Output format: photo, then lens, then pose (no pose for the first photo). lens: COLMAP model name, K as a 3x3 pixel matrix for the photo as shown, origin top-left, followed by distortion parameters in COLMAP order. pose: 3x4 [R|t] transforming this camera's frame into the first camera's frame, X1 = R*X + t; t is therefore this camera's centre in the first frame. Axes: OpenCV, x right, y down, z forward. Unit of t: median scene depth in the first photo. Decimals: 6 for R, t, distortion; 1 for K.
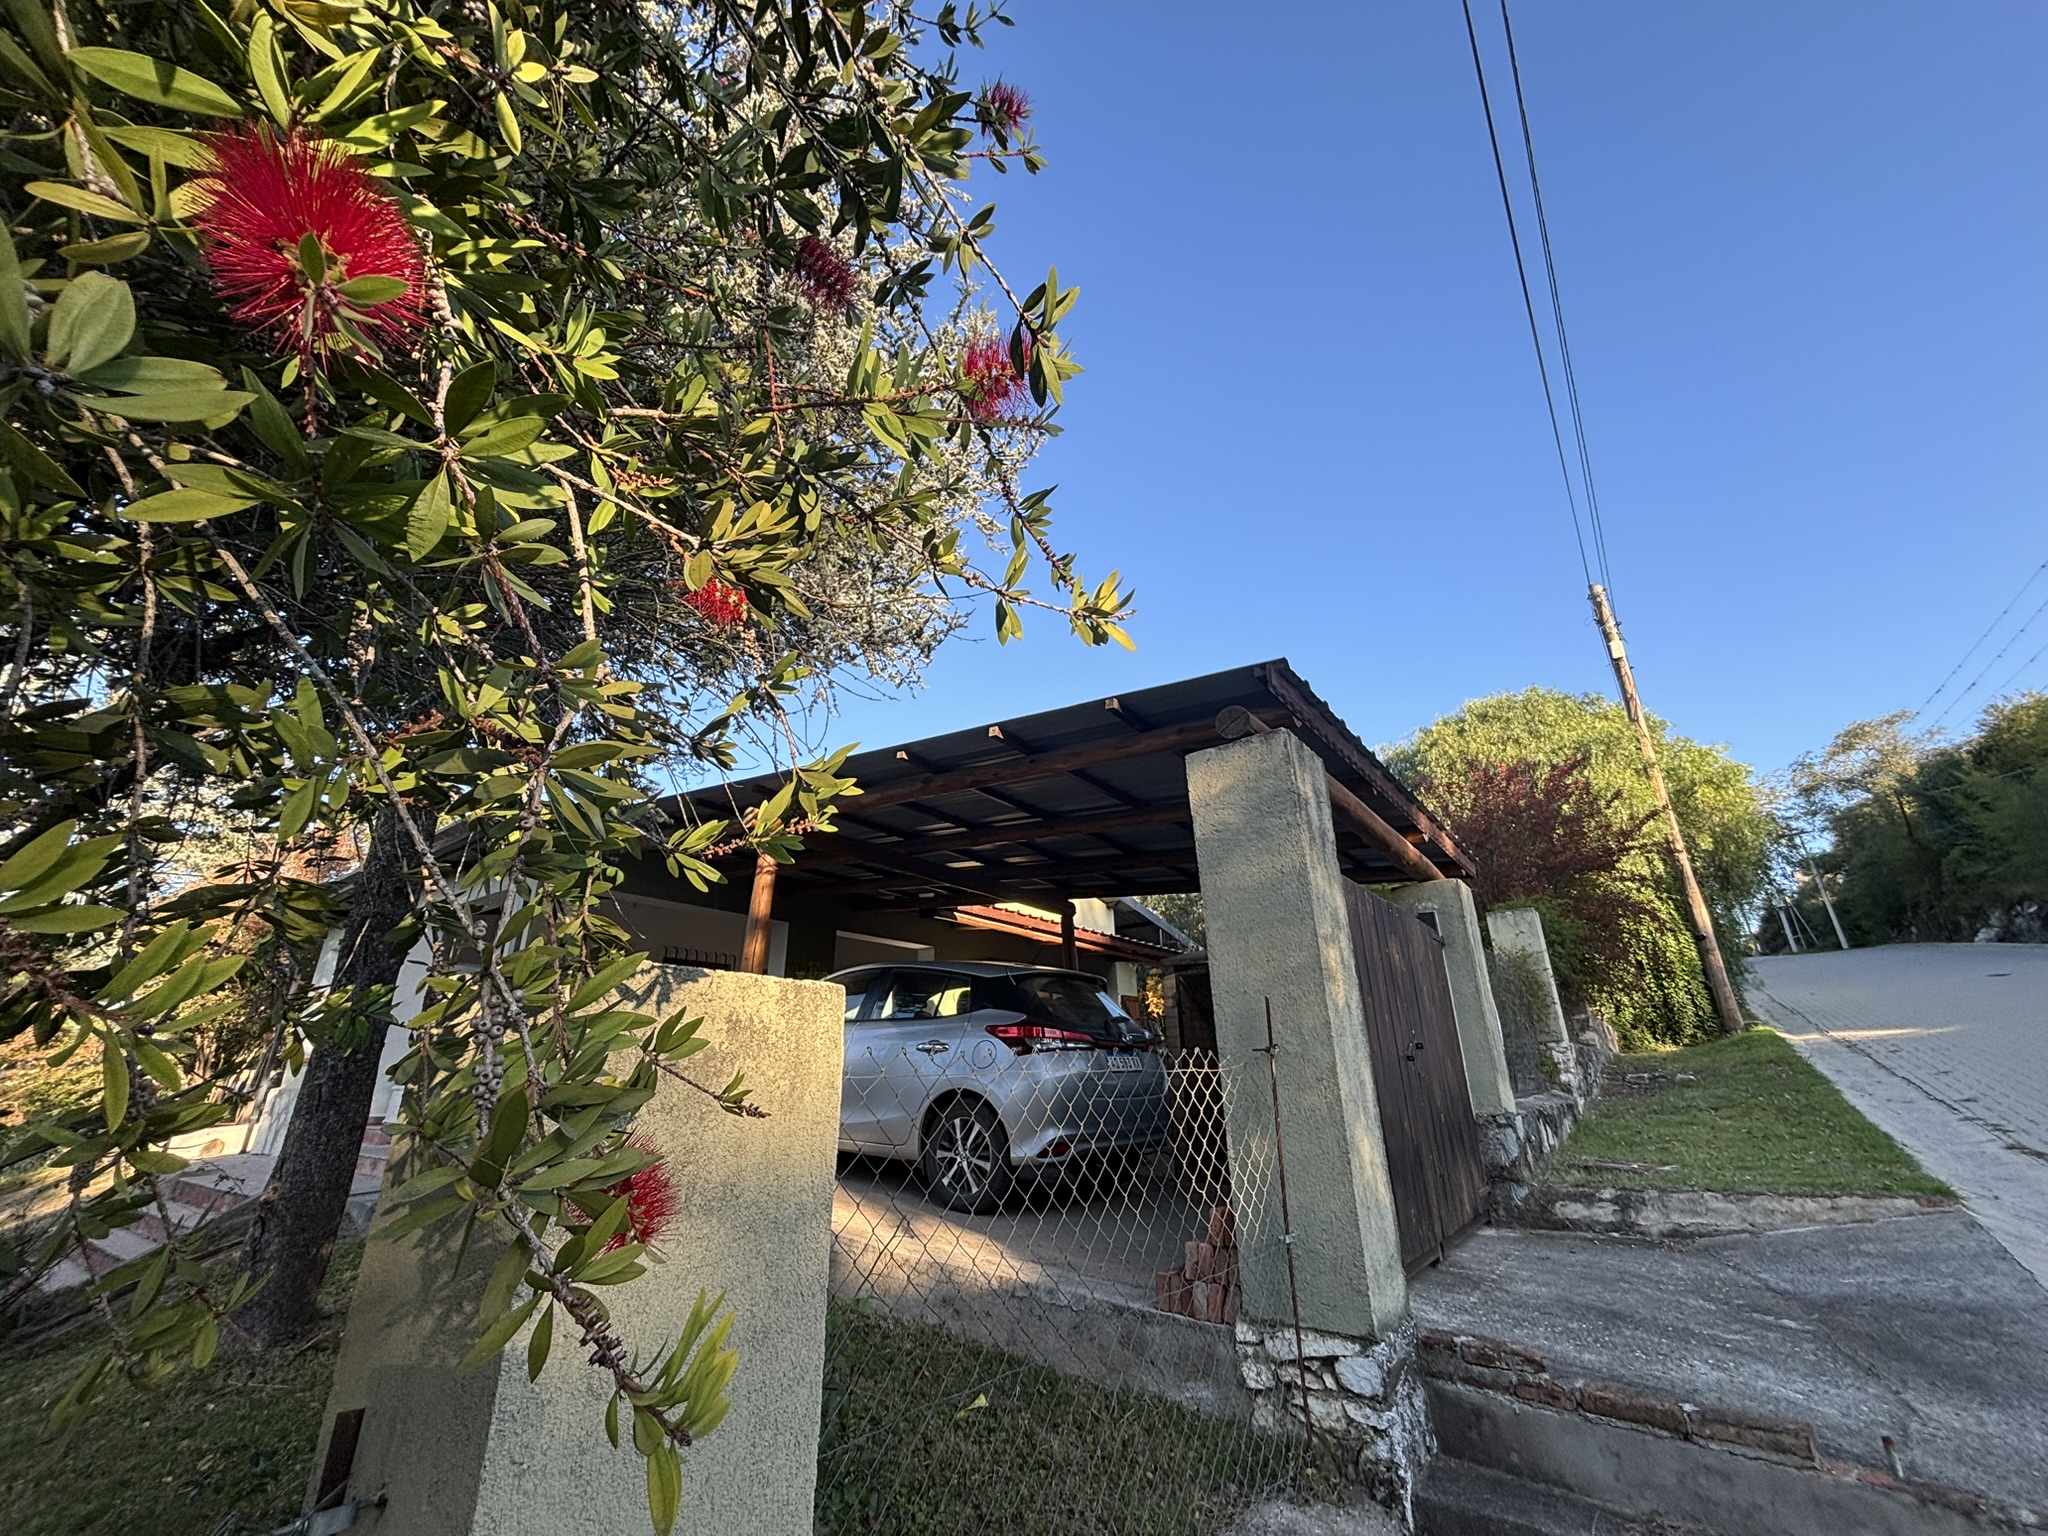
lens RADIAL K [[816.9, 0, 1014.3], [0, 816.9, 763.4], [0, 0, 1]] dist [0.000115, 0.000038]
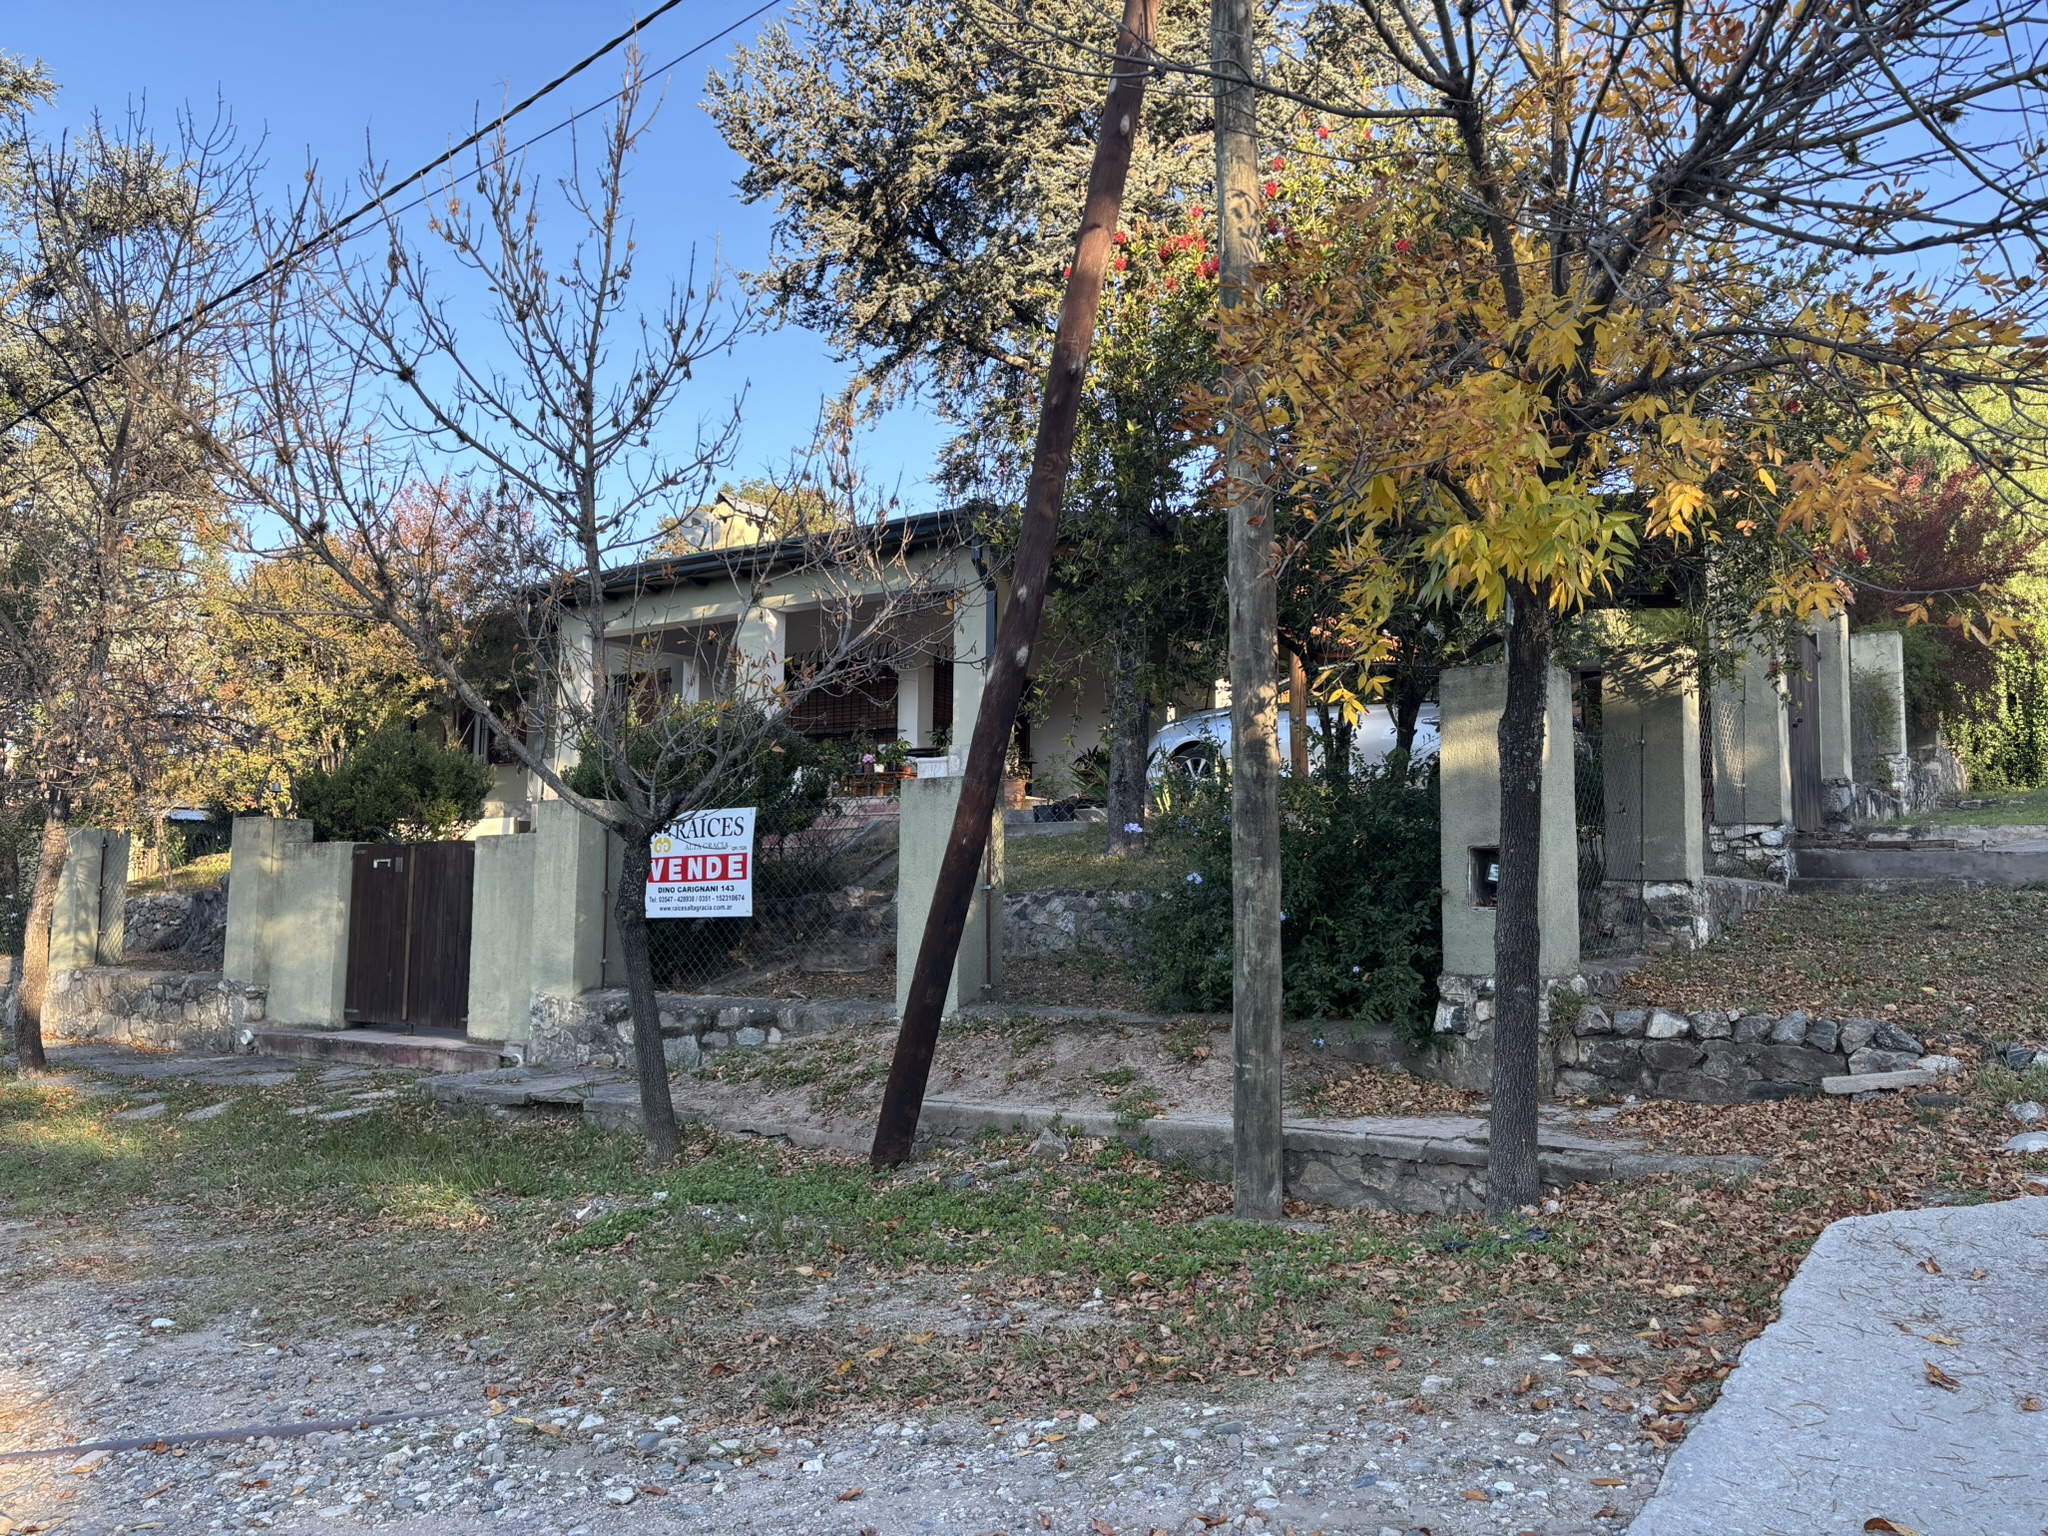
lens RADIAL K [[1531.2, 0, 1025.2], [0, 1531.2, 773.5], [0, 0, 1]] dist [0.050806, -0.044324]
pose [[0.998829, 0.022593, 0.042778, -0.581456], [-0.033707, 0.959294, 0.280390, -0.173018], [-0.034702, -0.281503, 0.958933, -0.946894]]
